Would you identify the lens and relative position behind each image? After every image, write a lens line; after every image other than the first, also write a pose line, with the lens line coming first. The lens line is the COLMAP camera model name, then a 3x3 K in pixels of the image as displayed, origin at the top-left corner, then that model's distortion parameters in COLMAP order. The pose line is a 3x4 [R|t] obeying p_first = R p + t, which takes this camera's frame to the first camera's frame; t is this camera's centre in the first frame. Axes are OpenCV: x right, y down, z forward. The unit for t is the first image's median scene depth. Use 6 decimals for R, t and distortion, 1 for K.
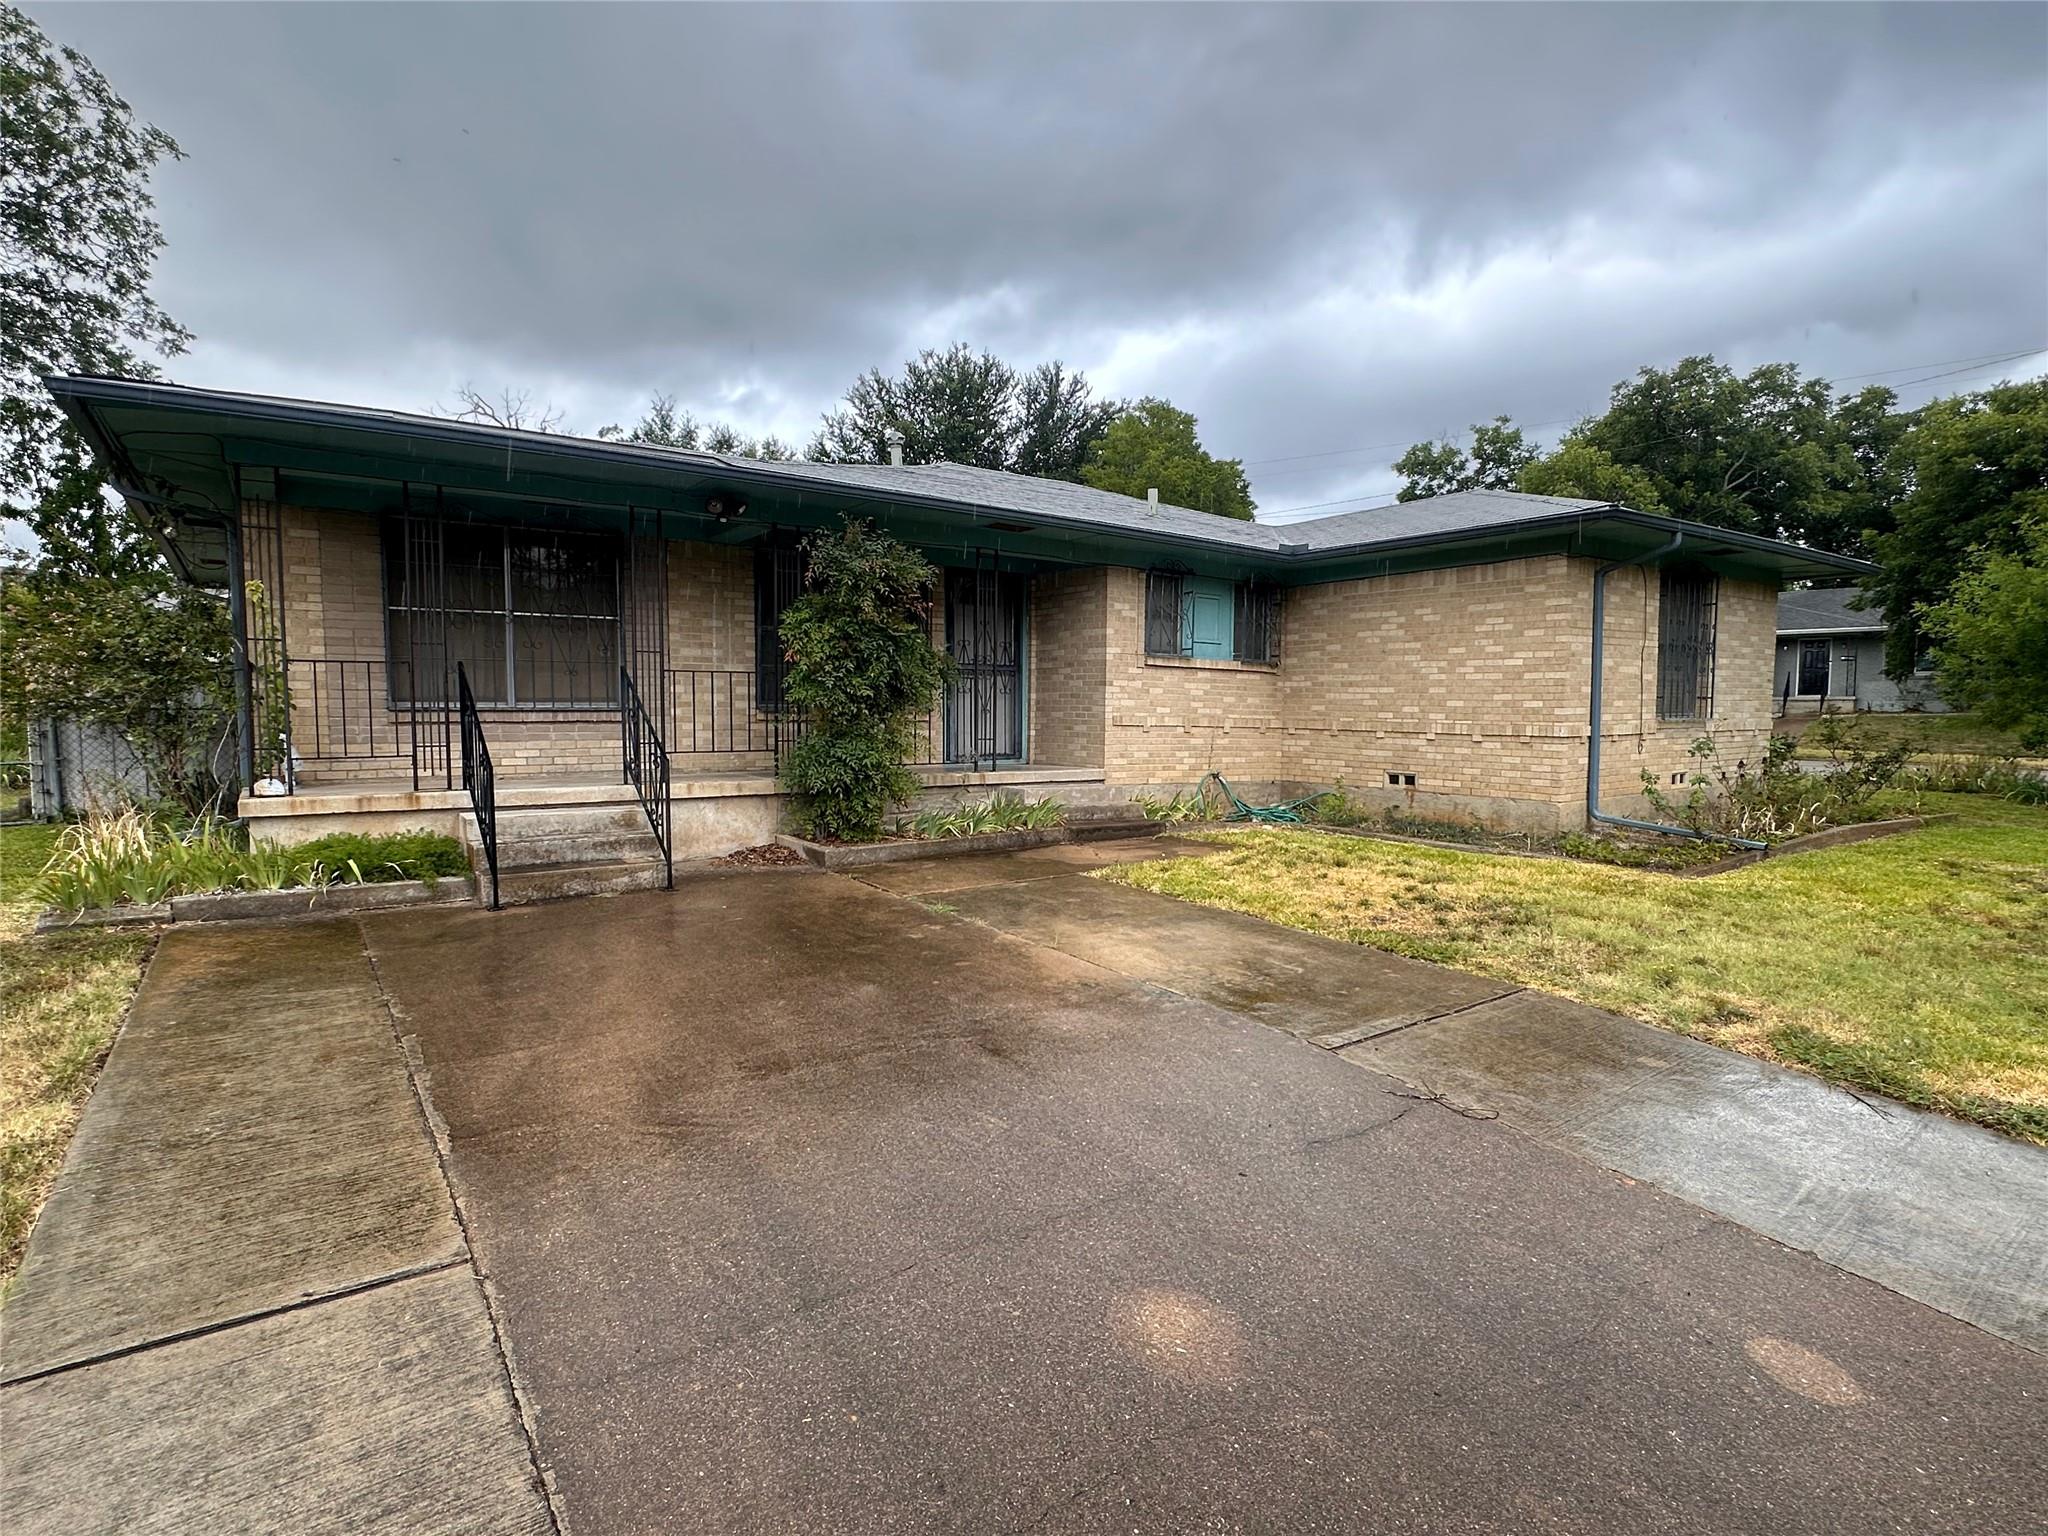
lens RADIAL K [[1054.0, 0, 1028.2], [0, 1054.0, 771.3], [0, 0, 1]] dist [0.001117, 0.000333]
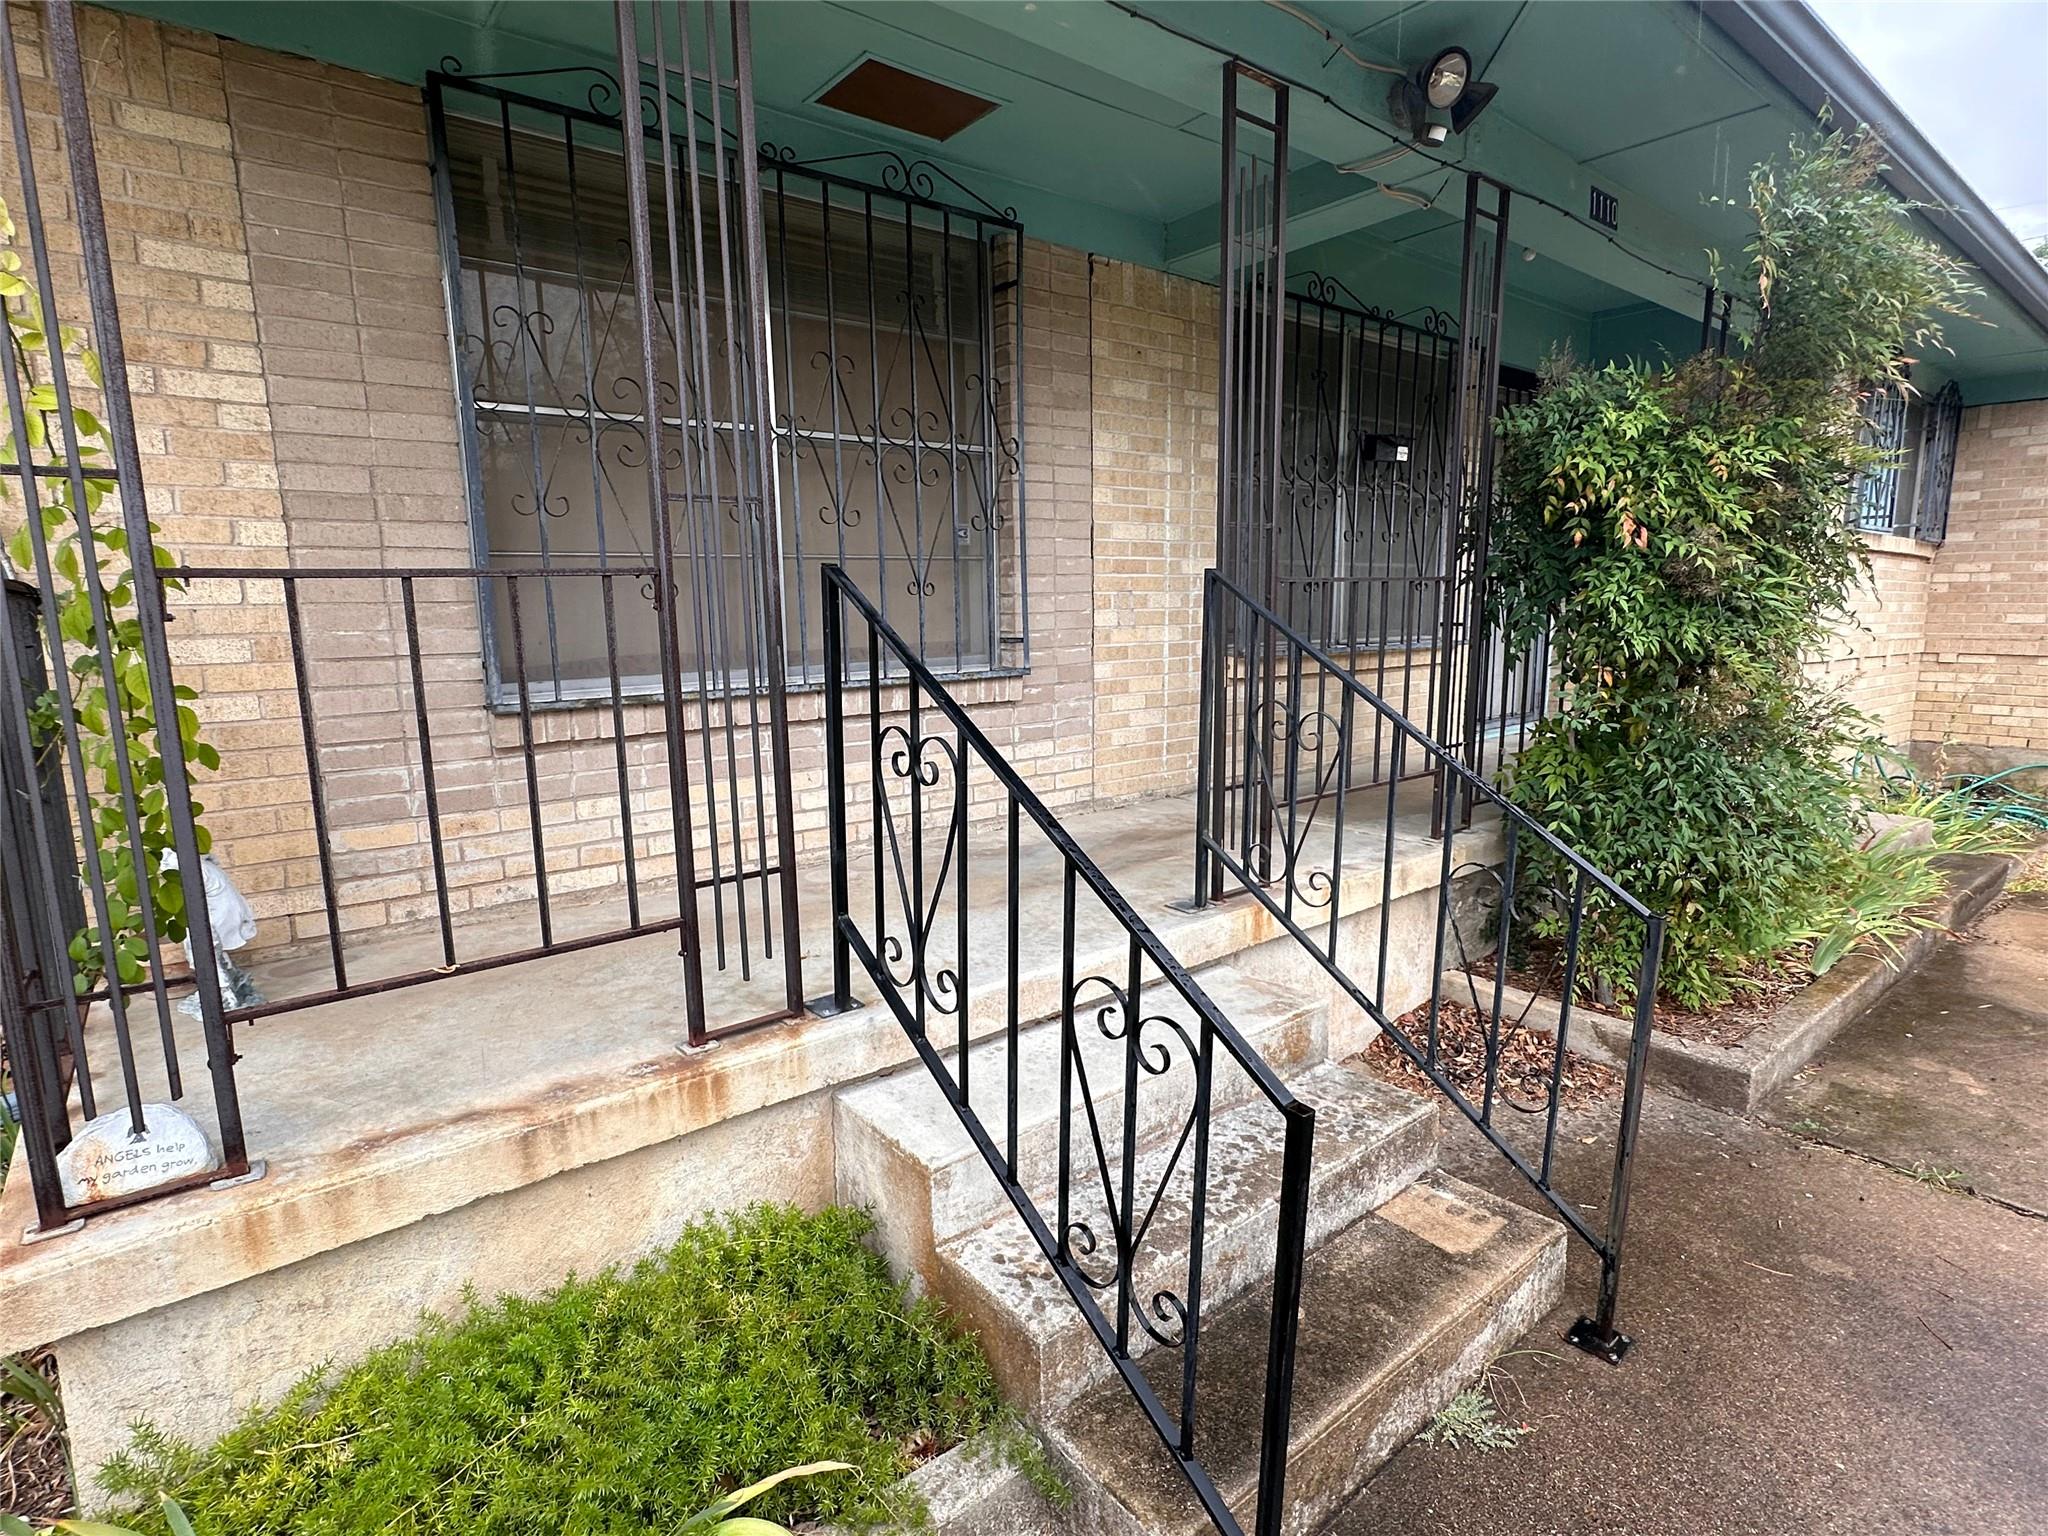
lens RADIAL K [[1054.0, 0, 1018.1], [0, 1054.0, 771.6], [0, 0, 1]] dist [0.001117, 0.000333]
pose [[0.998225, -0.027575, 0.052793, -0.461704], [0.022088, 0.994557, 0.101828, -0.070772], [-0.055313, -0.100481, 0.993400, 0.660219]]
